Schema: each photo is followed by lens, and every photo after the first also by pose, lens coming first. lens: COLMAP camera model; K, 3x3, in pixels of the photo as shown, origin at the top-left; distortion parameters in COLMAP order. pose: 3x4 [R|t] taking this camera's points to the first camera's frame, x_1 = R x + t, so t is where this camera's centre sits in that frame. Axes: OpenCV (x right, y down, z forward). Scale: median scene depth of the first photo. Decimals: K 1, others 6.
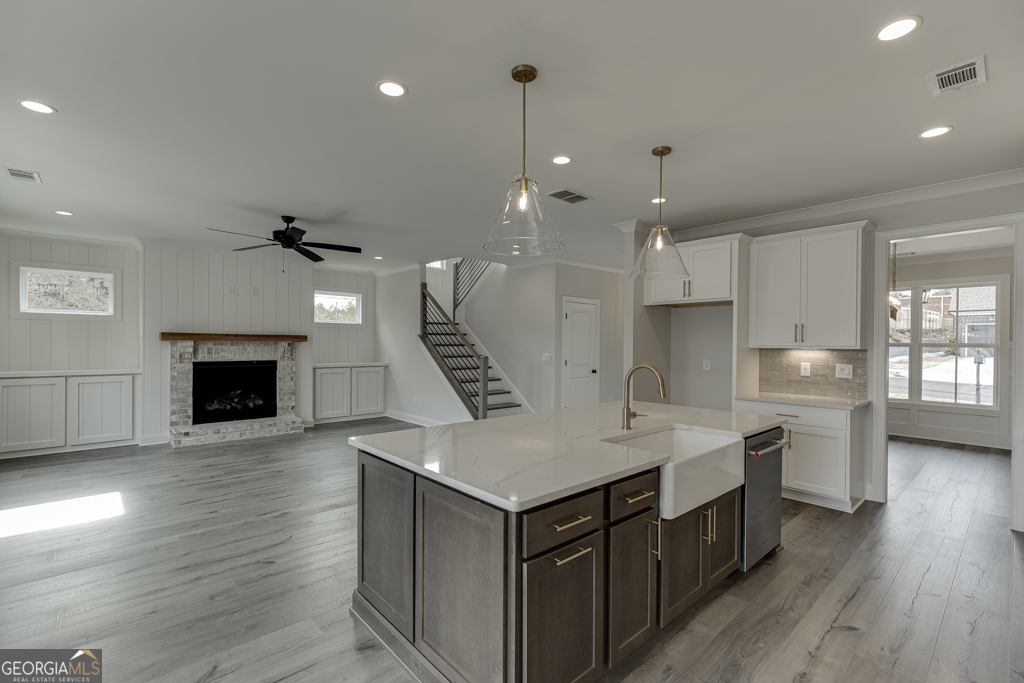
lens RADIAL K [[461.8, 0, 516.6], [0, 461.8, 345.5], [0, 0, 1]] dist [0.004578, 0.000172]
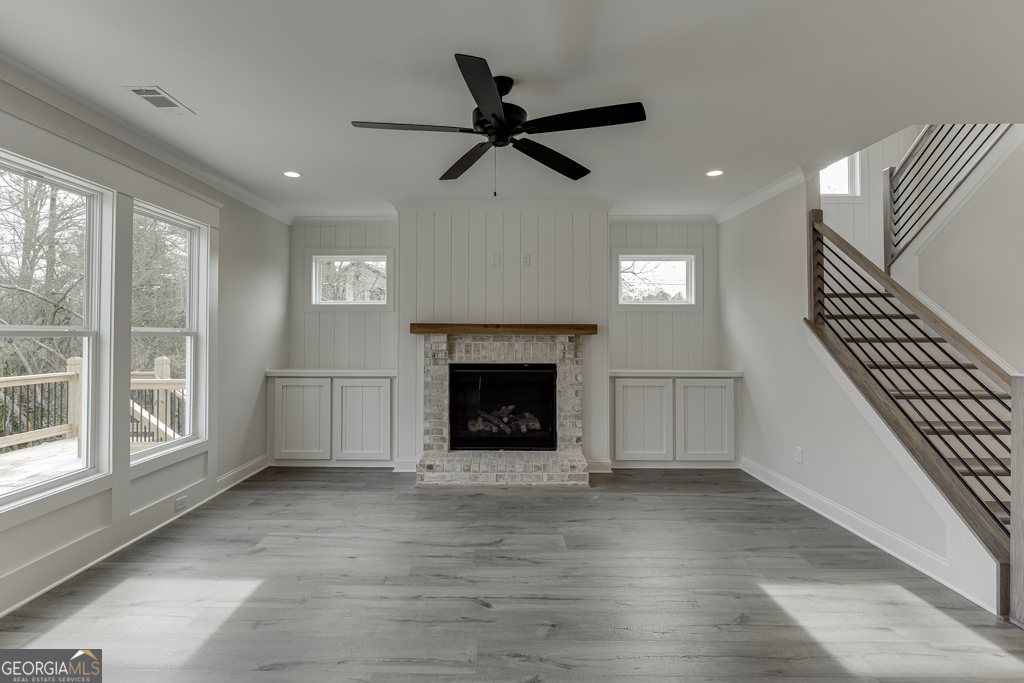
lens RADIAL K [[497.2, 0, 494.8], [0, 497.2, 323.4], [0, 0, 1]] dist [-0.000043, -0.003774]
pose [[0.725260, -0.024403, -0.688043, -0.107390], [0.000722, 0.999398, -0.034685, -0.000715], [0.688475, 0.024659, 0.724841, 0.477251]]
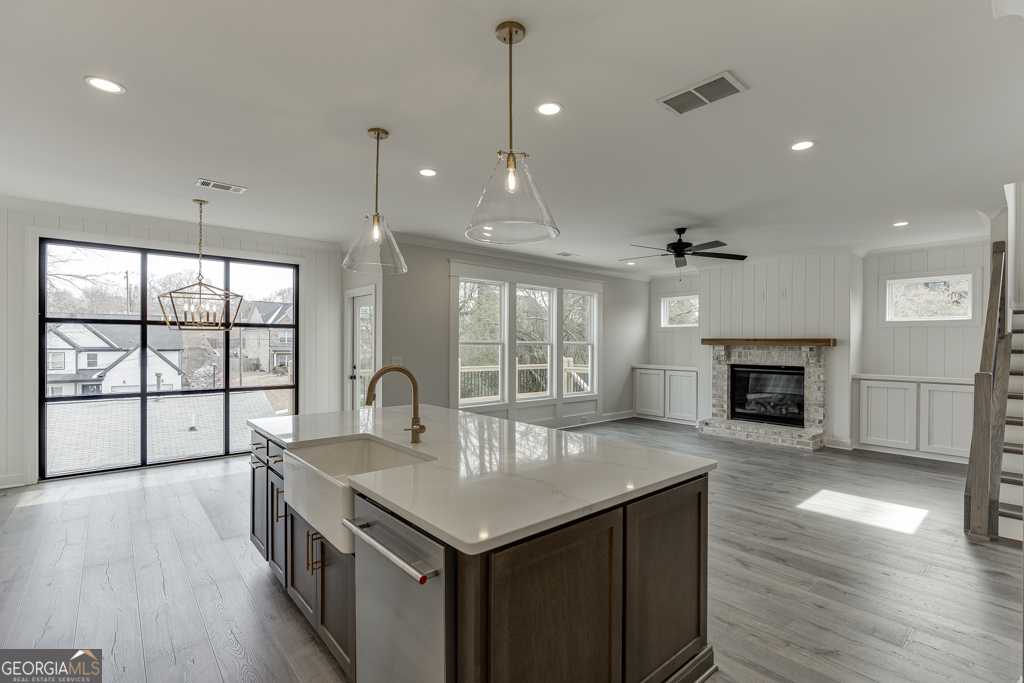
lens RADIAL K [[477.0, 0, 524.2], [0, 477.0, 343.3], [0, 0, 1]] dist [-0.000505, 0.000465]
pose [[-0.016609, -0.008836, -0.999823, 0.480355], [-0.012811, 0.999881, -0.008624, 0.001523], [0.999780, 0.012666, -0.016721, 0.511023]]
